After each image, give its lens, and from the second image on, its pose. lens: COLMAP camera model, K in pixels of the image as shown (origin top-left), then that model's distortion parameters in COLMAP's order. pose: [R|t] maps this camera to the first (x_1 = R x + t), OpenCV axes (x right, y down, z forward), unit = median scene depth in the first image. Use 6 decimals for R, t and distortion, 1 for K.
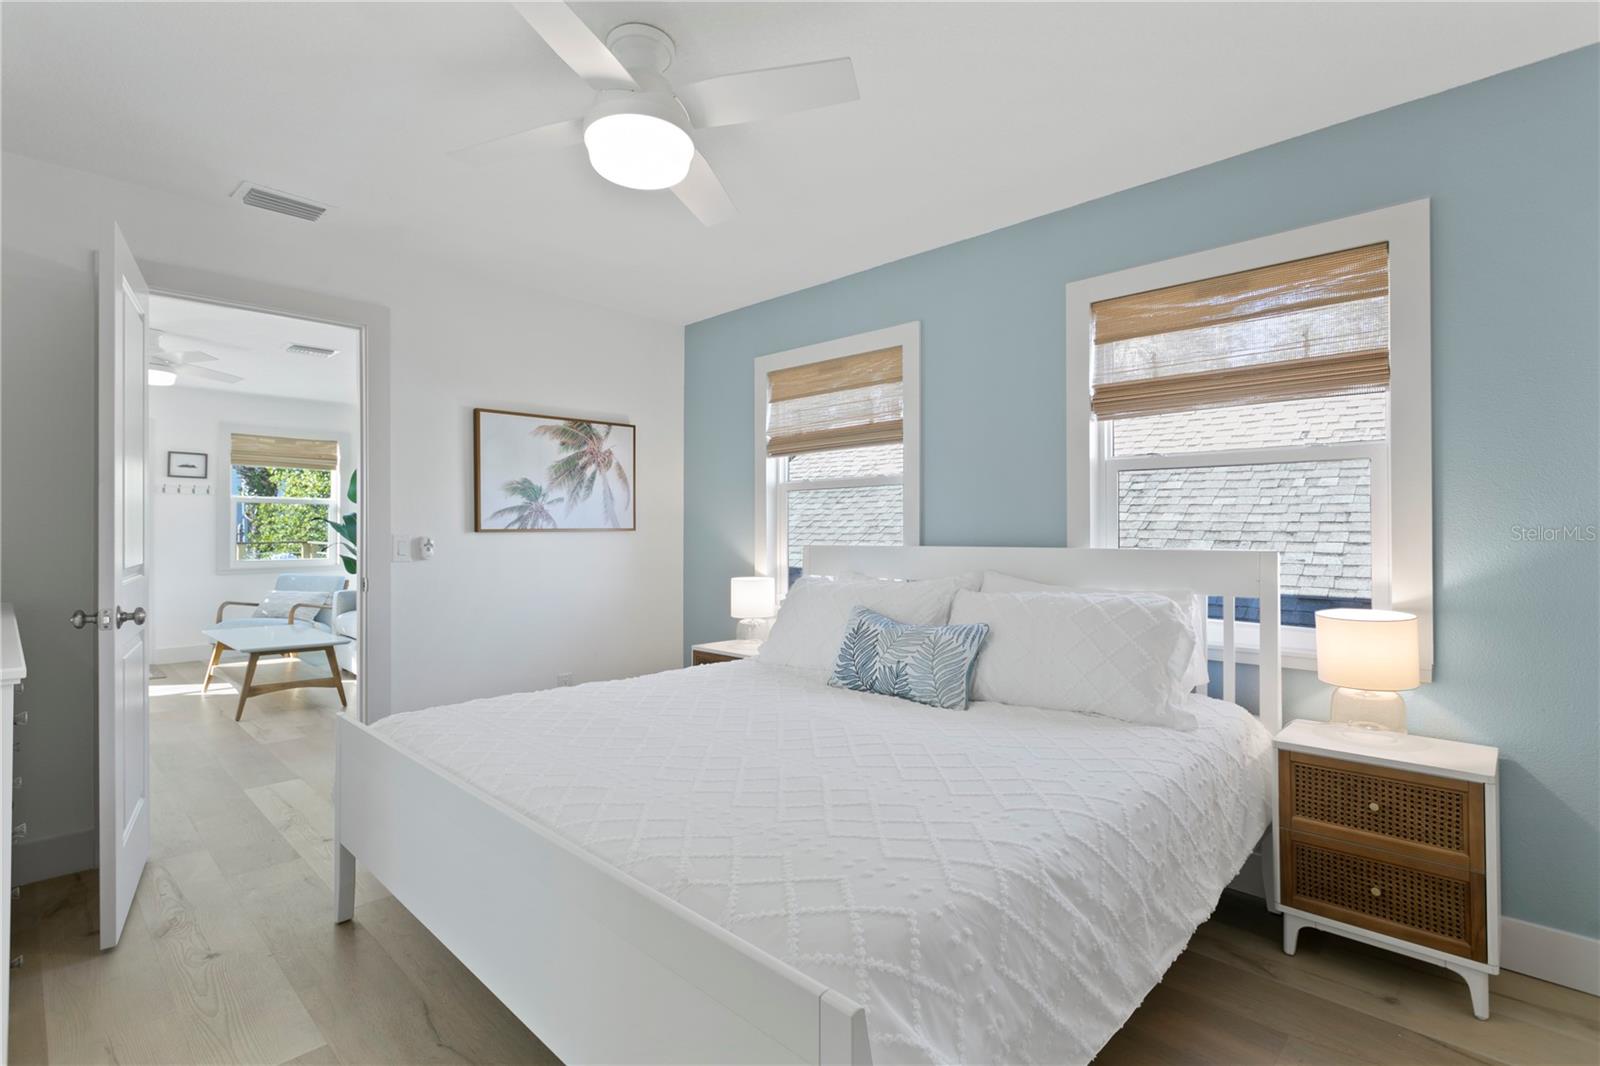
lens RADIAL K [[756.6, 0, 787.1], [0, 756.6, 526.1], [0, 0, 1]] dist [0.000445, 0.000755]
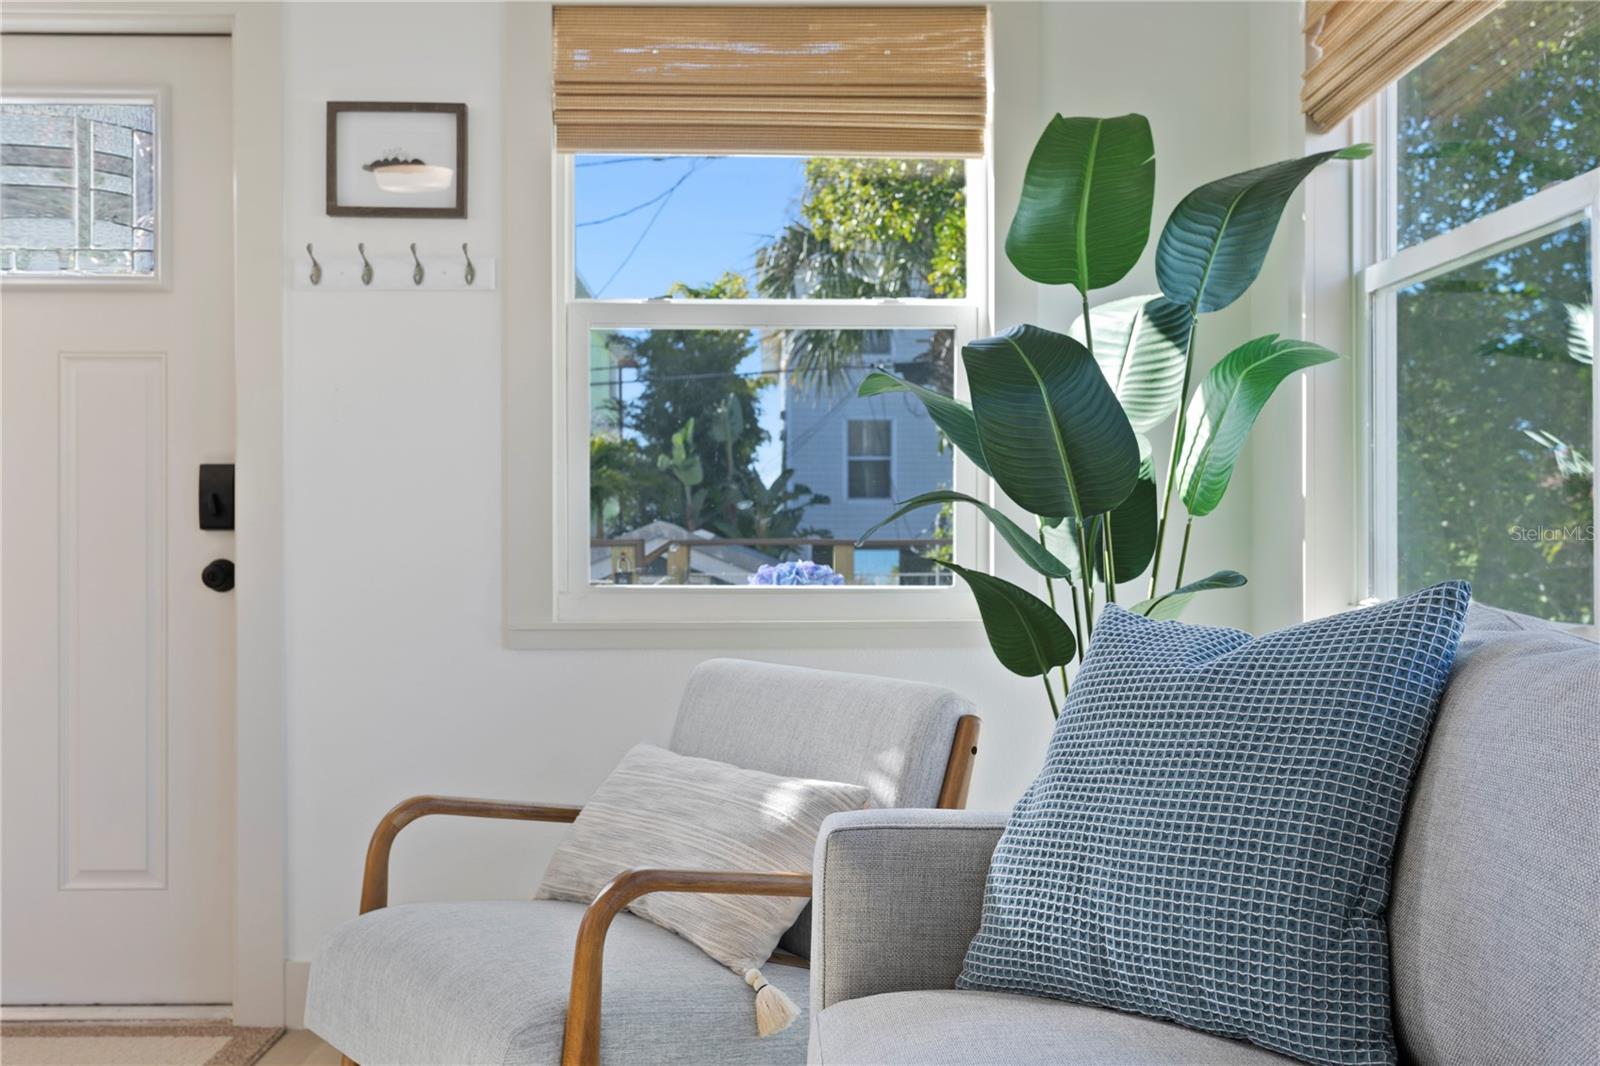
lens RADIAL K [[1624.3, 0, 800.0], [0, 1624.3, 533.0], [0, 0, 1]] dist [0.068985, -0.324683]
pose [[0.699552, 0.004216, -0.714570, -0.353946], [-0.002718, 0.999991, 0.003239, 0.028528], [0.714577, -0.000324, 0.699557, 0.733970]]
